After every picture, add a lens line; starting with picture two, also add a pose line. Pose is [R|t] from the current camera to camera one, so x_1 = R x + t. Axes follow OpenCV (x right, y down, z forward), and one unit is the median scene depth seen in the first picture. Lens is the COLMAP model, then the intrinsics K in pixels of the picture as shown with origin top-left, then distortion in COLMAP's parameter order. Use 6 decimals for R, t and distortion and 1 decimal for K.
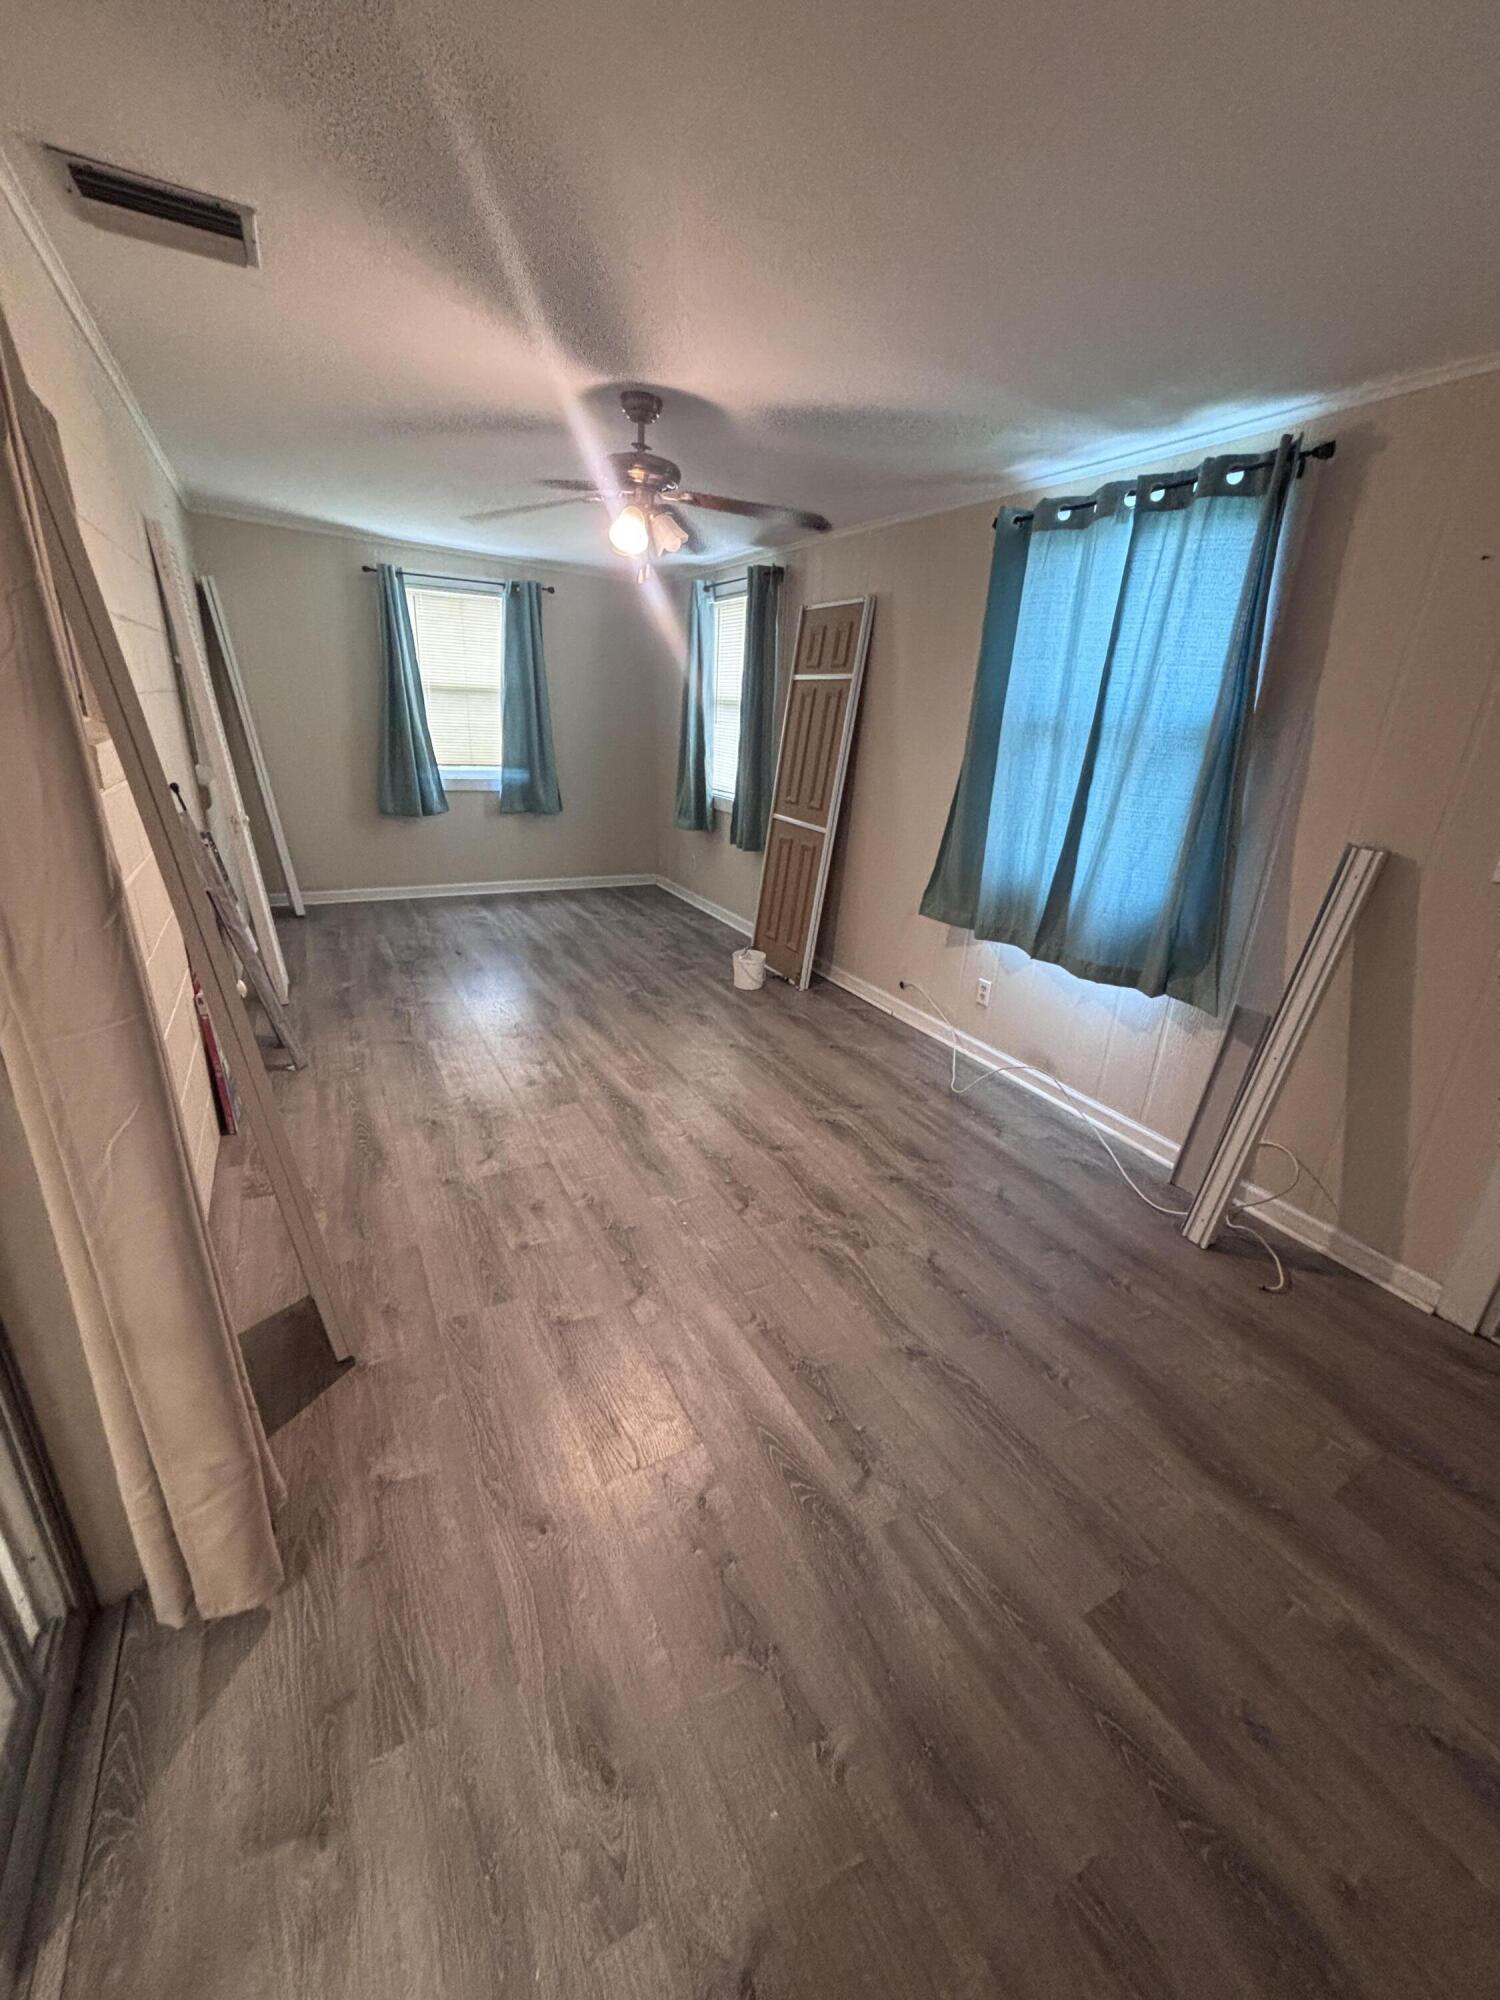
lens RADIAL K [[809.8, 0, 753.2], [0, 809.8, 1004.3], [0, 0, 1]] dist [0.000818, 0.000144]
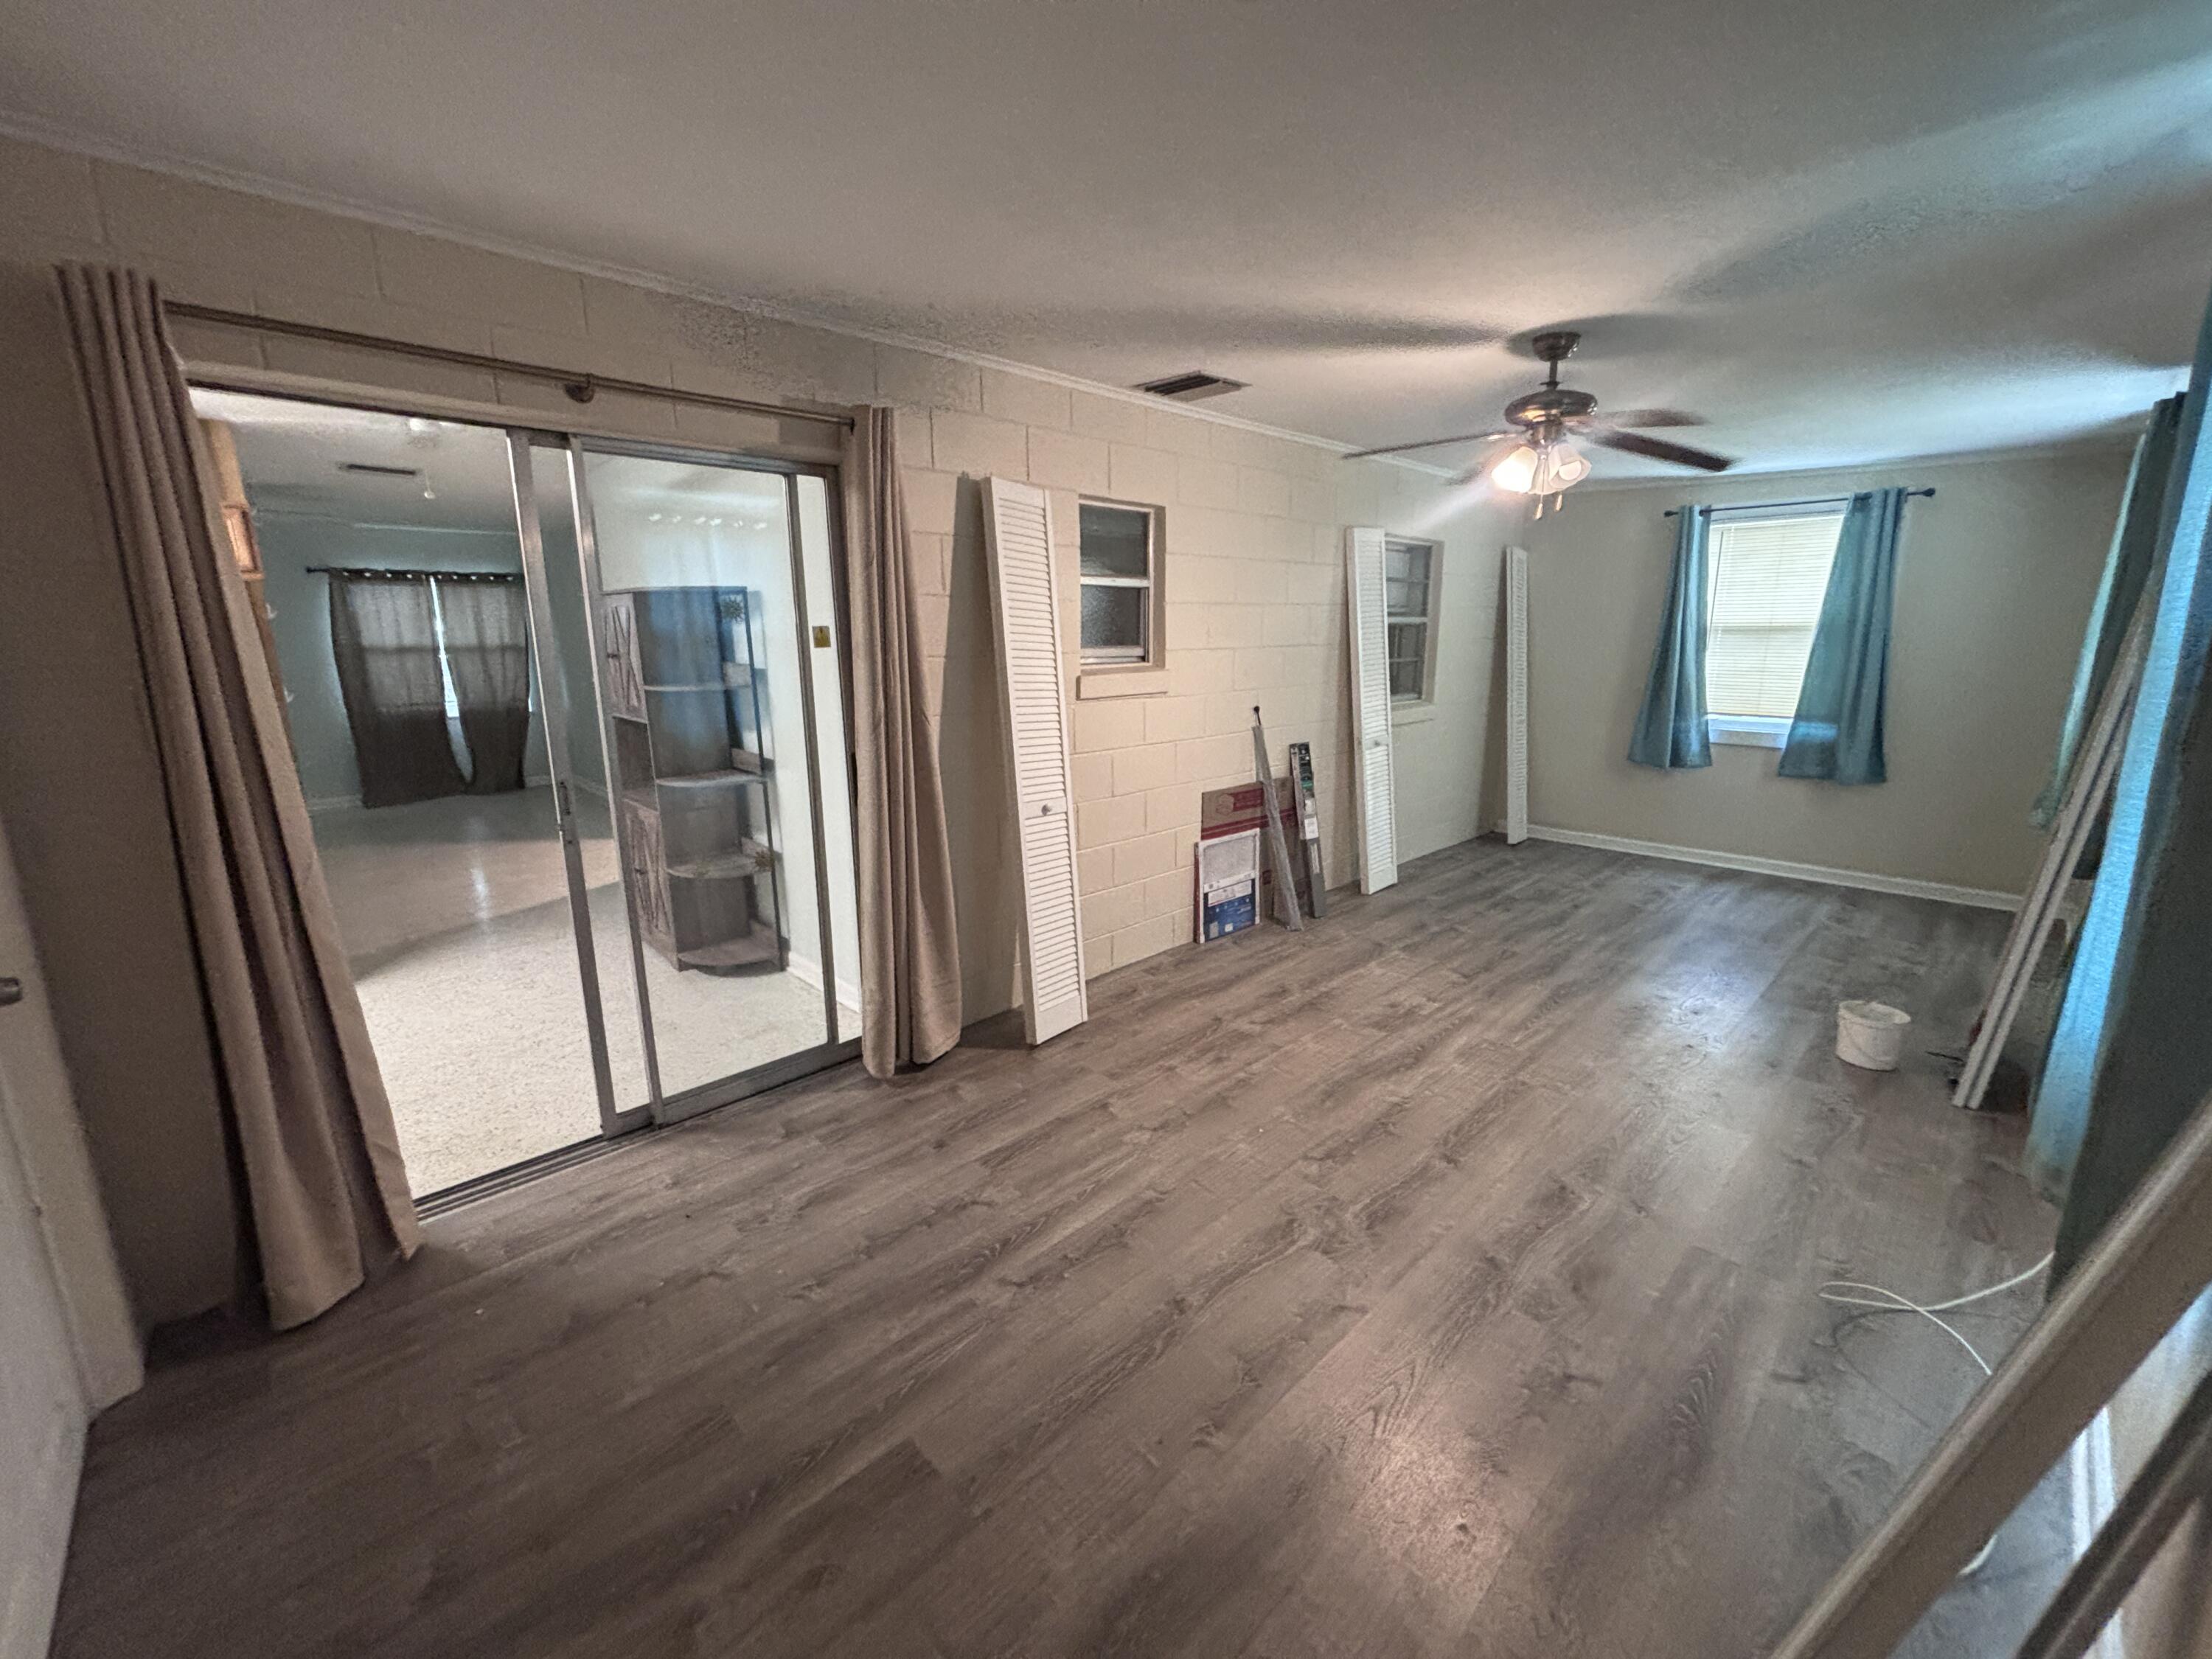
lens RADIAL K [[889.1, 0, 1110.0], [0, 889.1, 821.4], [0, 0, 1]] dist [0.007740, 0.000560]
pose [[0.261416, 0.156971, -0.952377, 0.731902], [-0.316251, 0.946153, 0.069138, -0.096382], [0.911947, 0.283117, 0.296982, 0.321509]]
